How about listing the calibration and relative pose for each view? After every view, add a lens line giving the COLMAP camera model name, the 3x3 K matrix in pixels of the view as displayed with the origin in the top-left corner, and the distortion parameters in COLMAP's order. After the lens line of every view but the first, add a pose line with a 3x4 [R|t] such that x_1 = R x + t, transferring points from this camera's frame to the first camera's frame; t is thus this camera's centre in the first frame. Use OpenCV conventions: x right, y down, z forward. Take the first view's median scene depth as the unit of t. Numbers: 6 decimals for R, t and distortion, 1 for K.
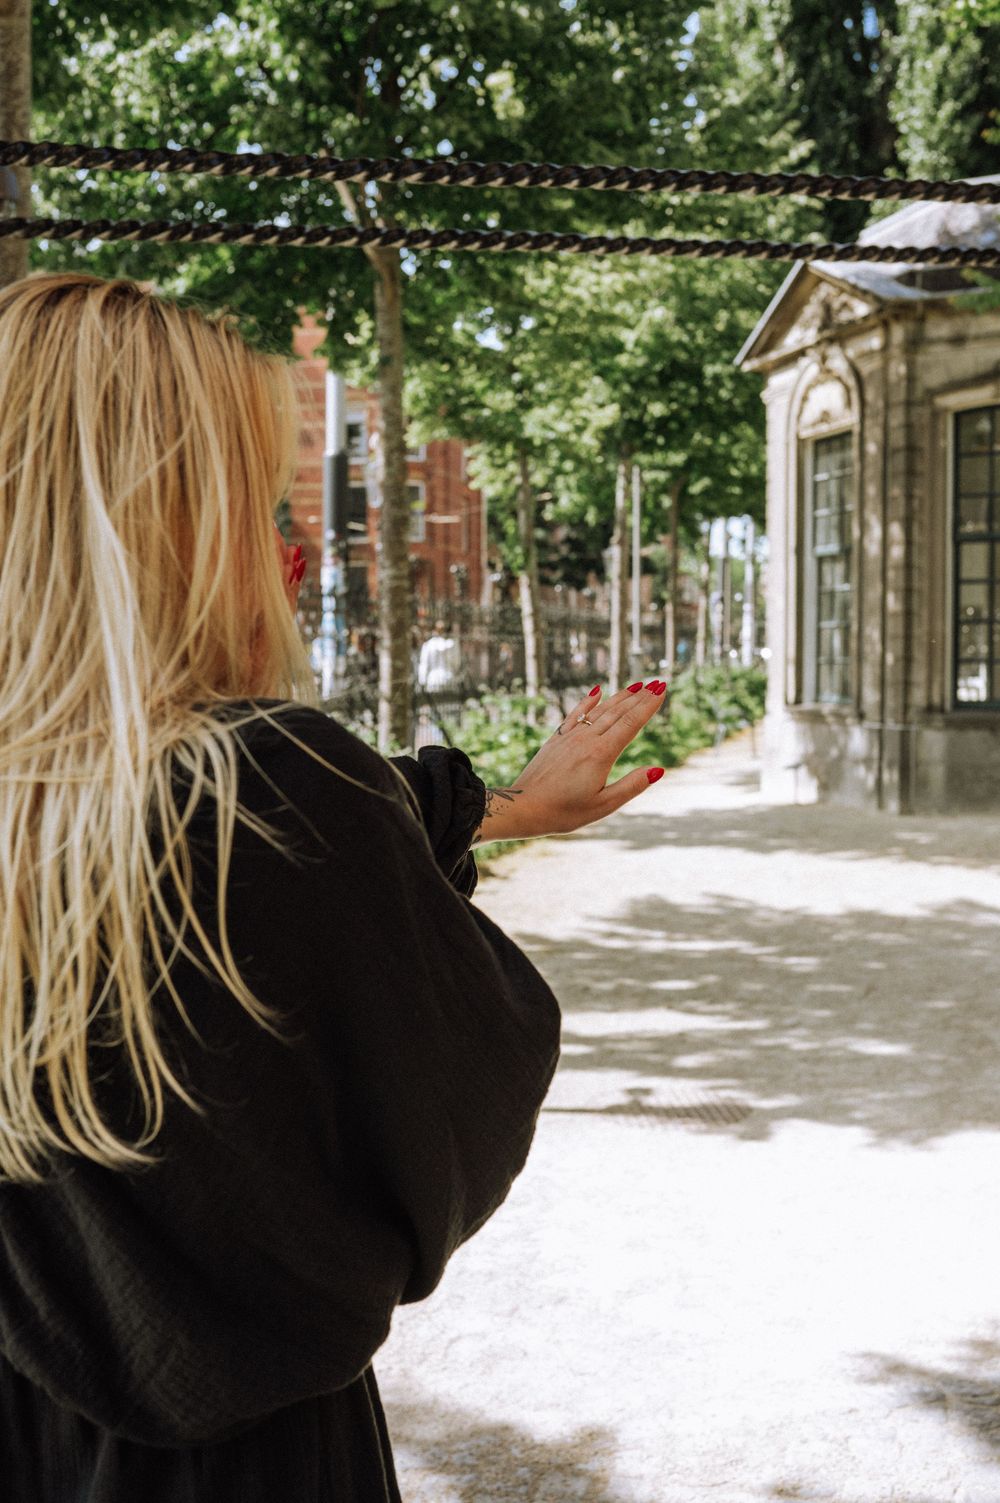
lens RADIAL K [[1924.5, 0, 499.9], [0, 1924.5, 753.0], [0, 0, 1]] dist [0.038751, 0.000000]
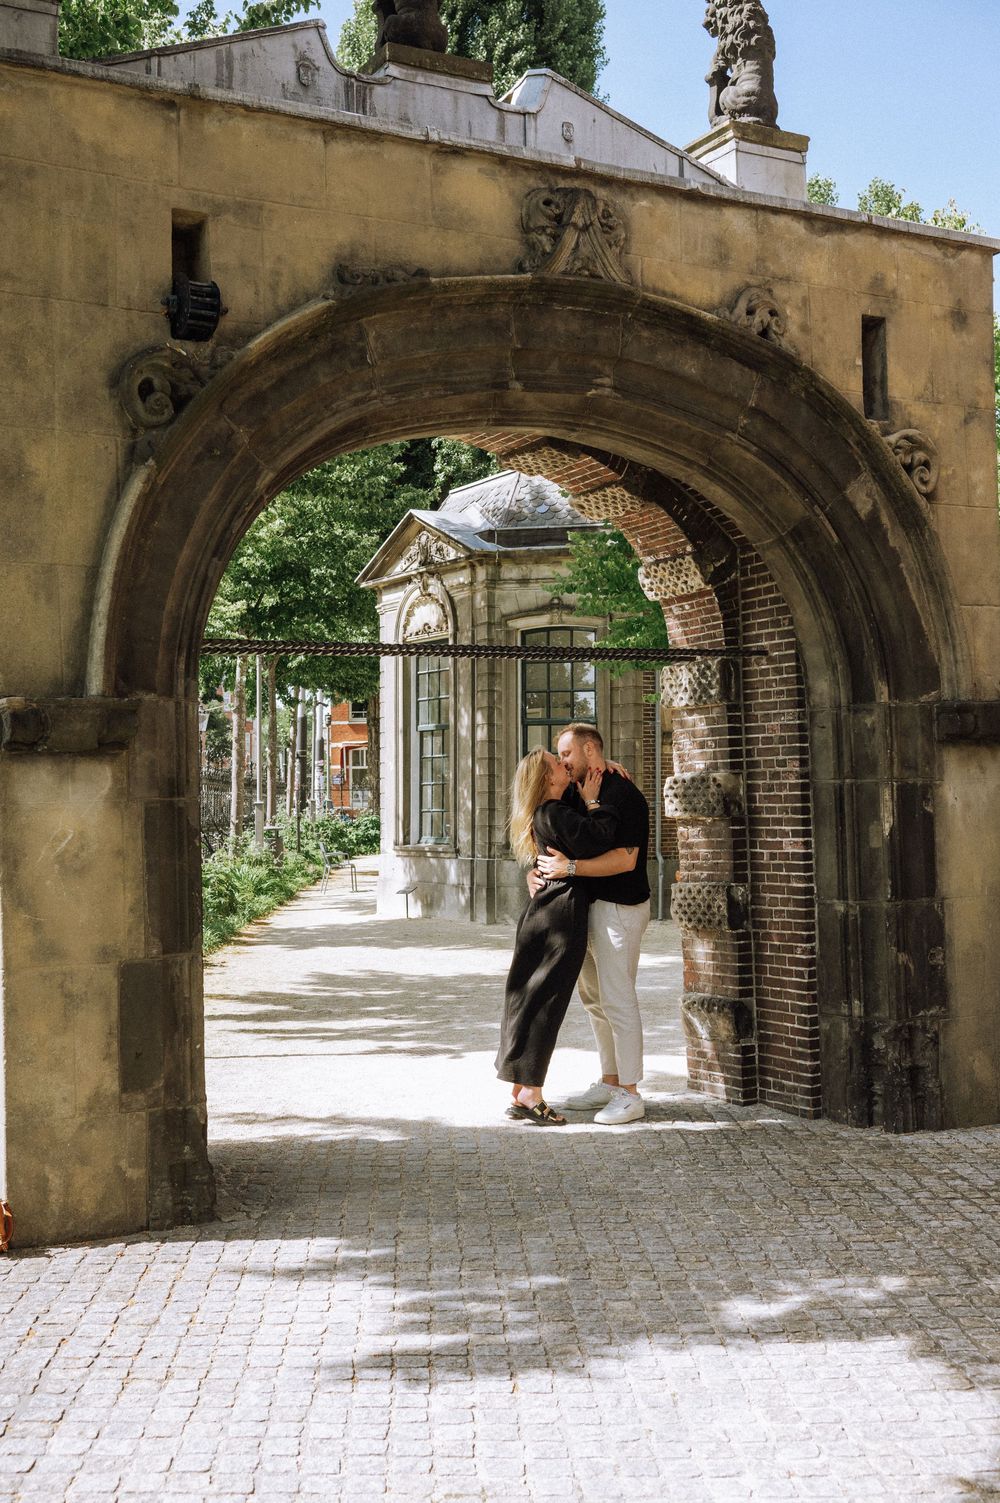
lens RADIAL K [[1924.5, 0, 499.7], [0, 1924.5, 751.9], [0, 0, 1]] dist [0.038751, 0.000000]
pose [[0.972822, 0.007874, 0.231420, -0.089889], [0.010440, 0.996914, -0.077805, 0.015281], [-0.231318, 0.078106, 0.969738, -0.298464]]
